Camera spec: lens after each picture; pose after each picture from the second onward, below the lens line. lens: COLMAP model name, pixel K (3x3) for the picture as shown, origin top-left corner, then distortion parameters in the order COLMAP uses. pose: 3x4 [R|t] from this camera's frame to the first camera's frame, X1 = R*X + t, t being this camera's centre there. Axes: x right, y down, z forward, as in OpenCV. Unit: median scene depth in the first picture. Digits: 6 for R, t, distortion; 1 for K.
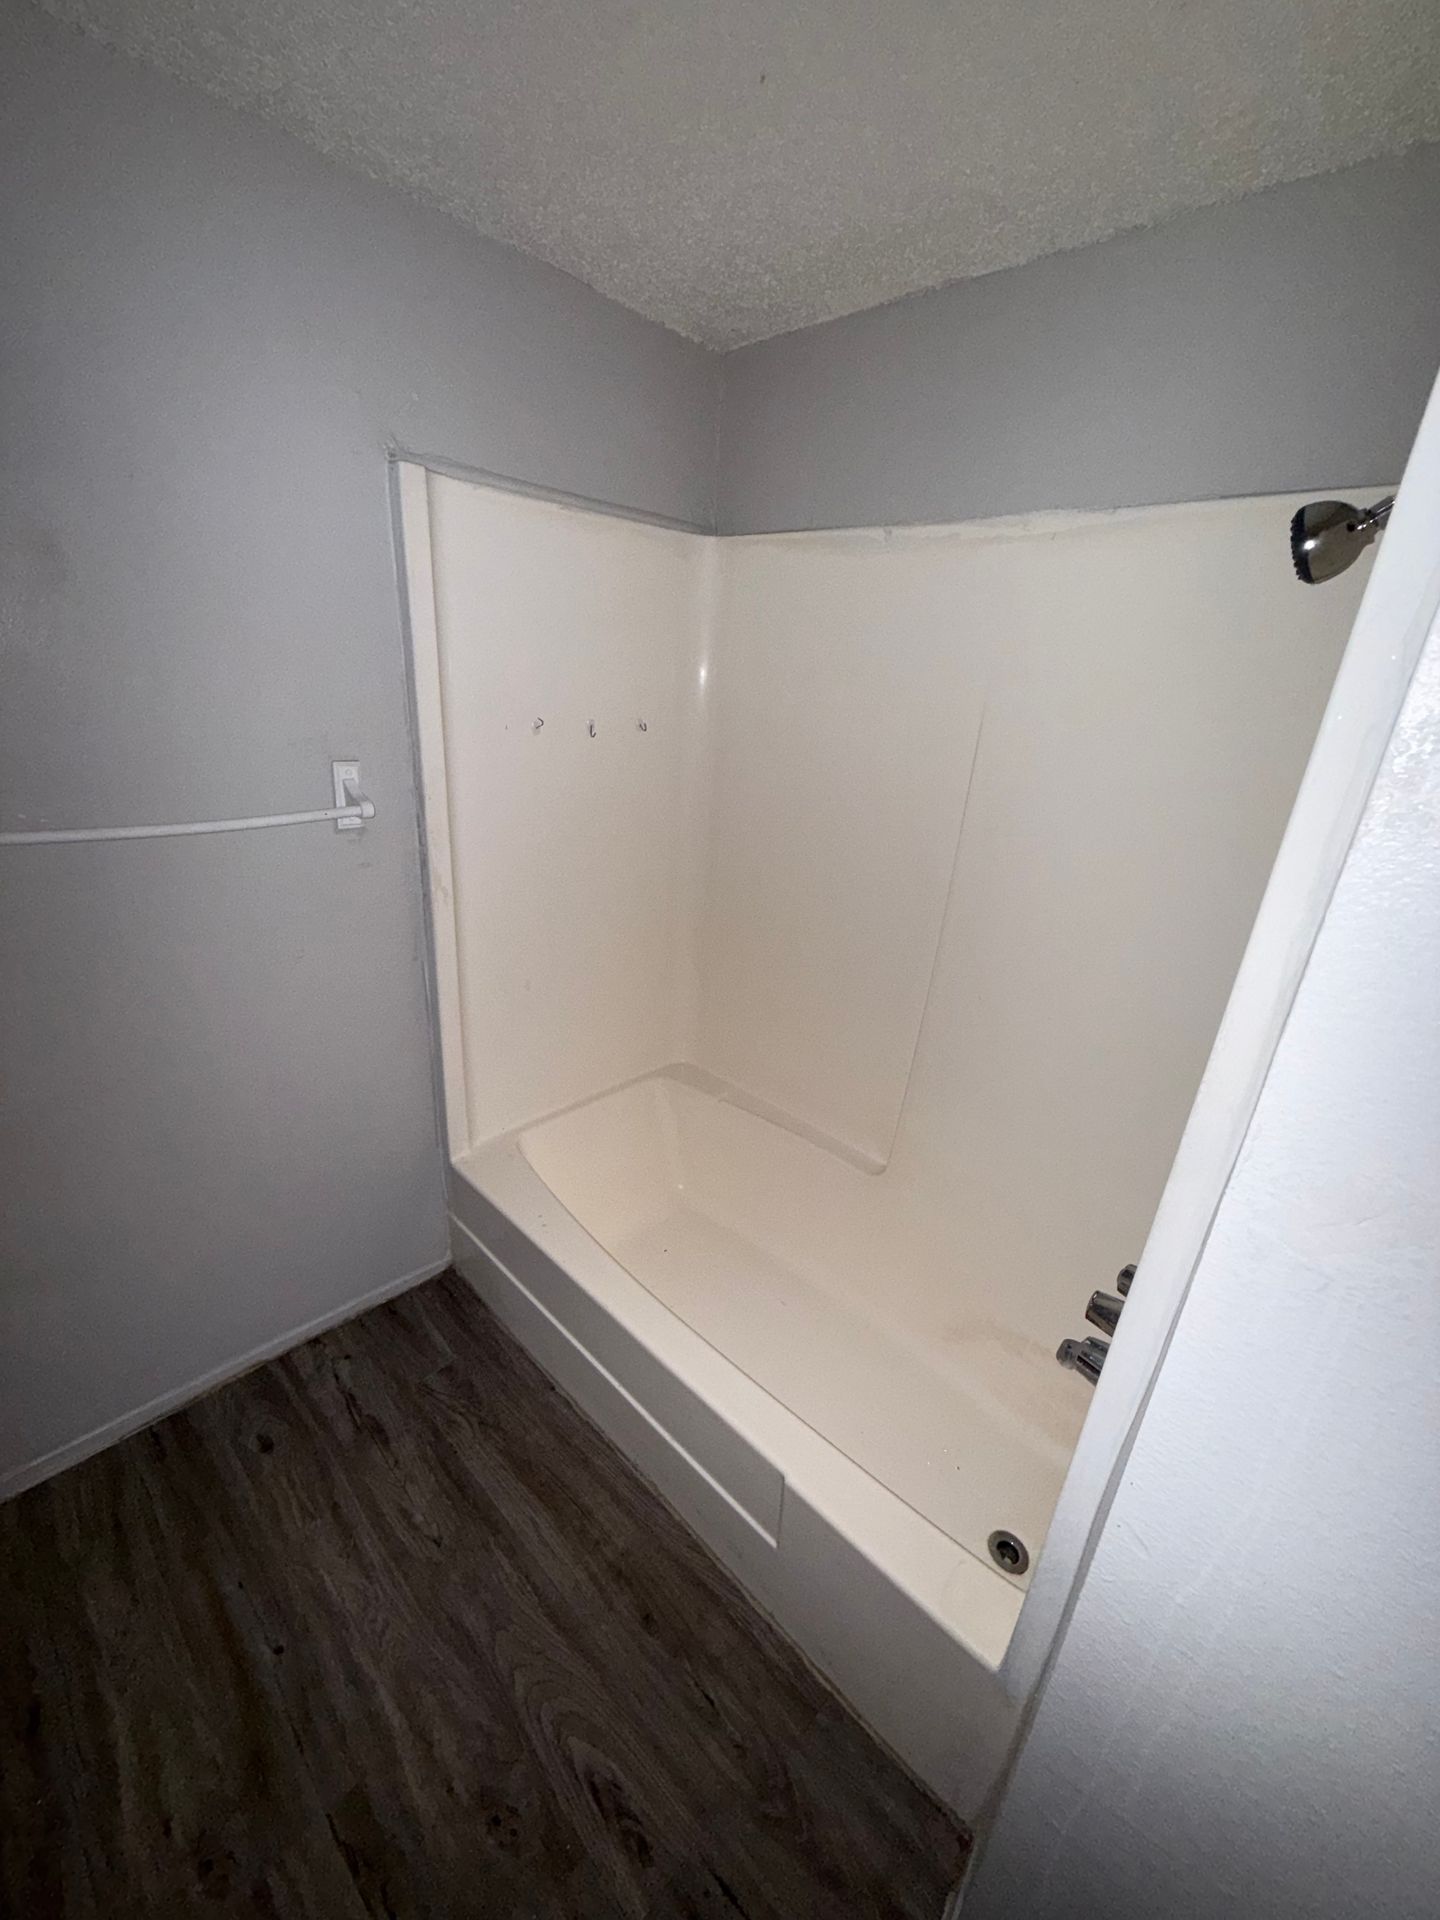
lens RADIAL K [[768.1, 0, 726.0], [0, 768.1, 956.8], [0, 0, 1]] dist [-0.000494, -0.000052]
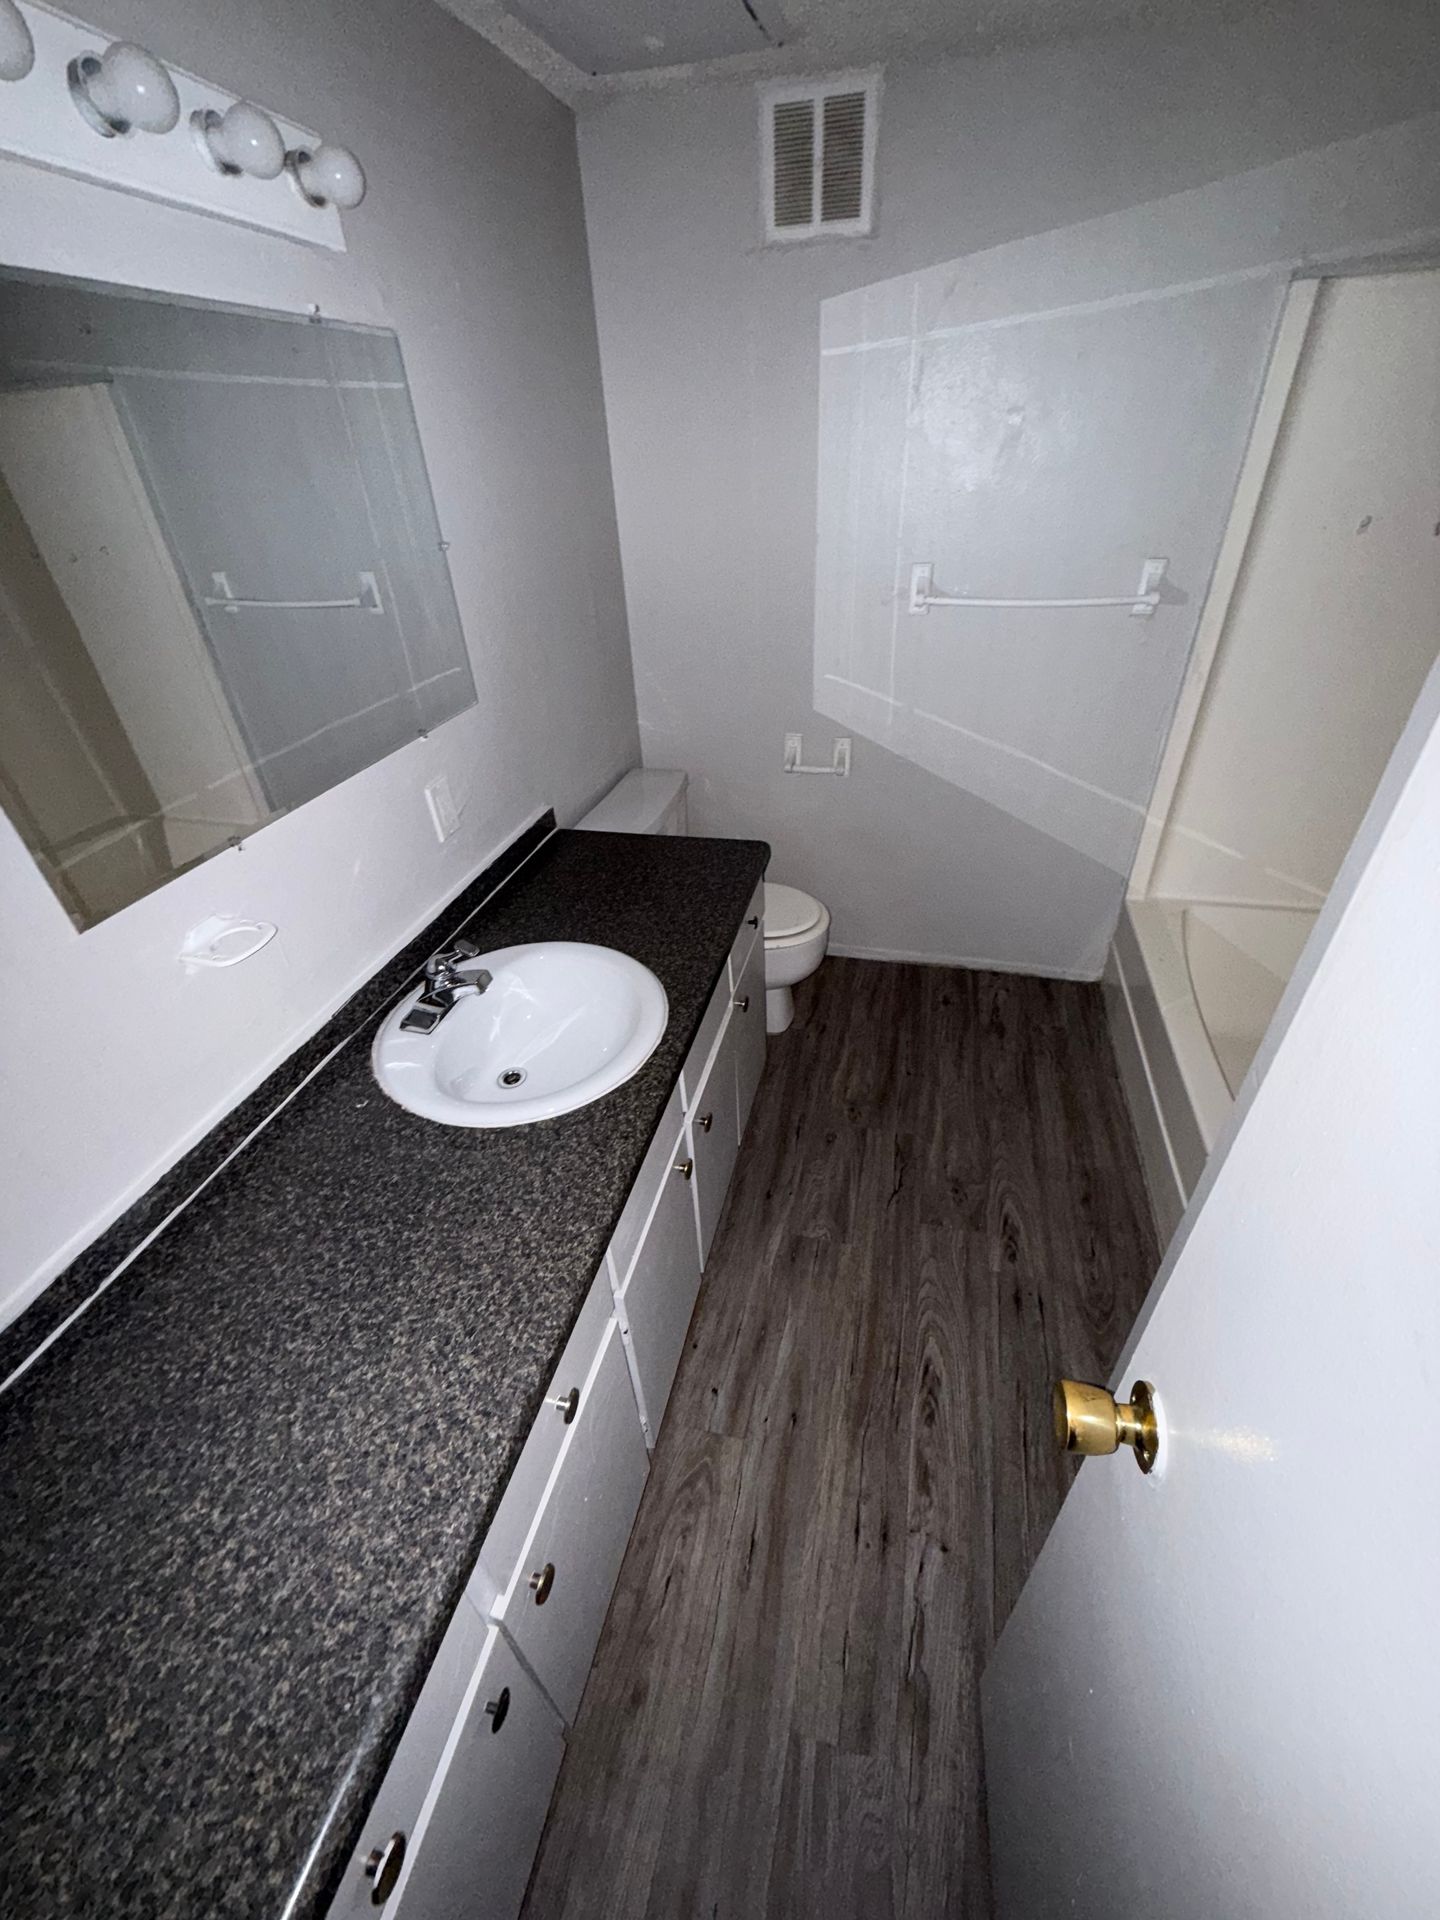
lens RADIAL K [[768.1, 0, 726.0], [0, 768.1, 956.8], [0, 0, 1]] dist [-0.000494, -0.000052]
pose [[0.485398, 0.411609, -0.771341, 0.410616], [-0.234702, 0.911207, 0.338550, 0.089710], [0.842202, 0.016704, 0.538903, -0.302387]]
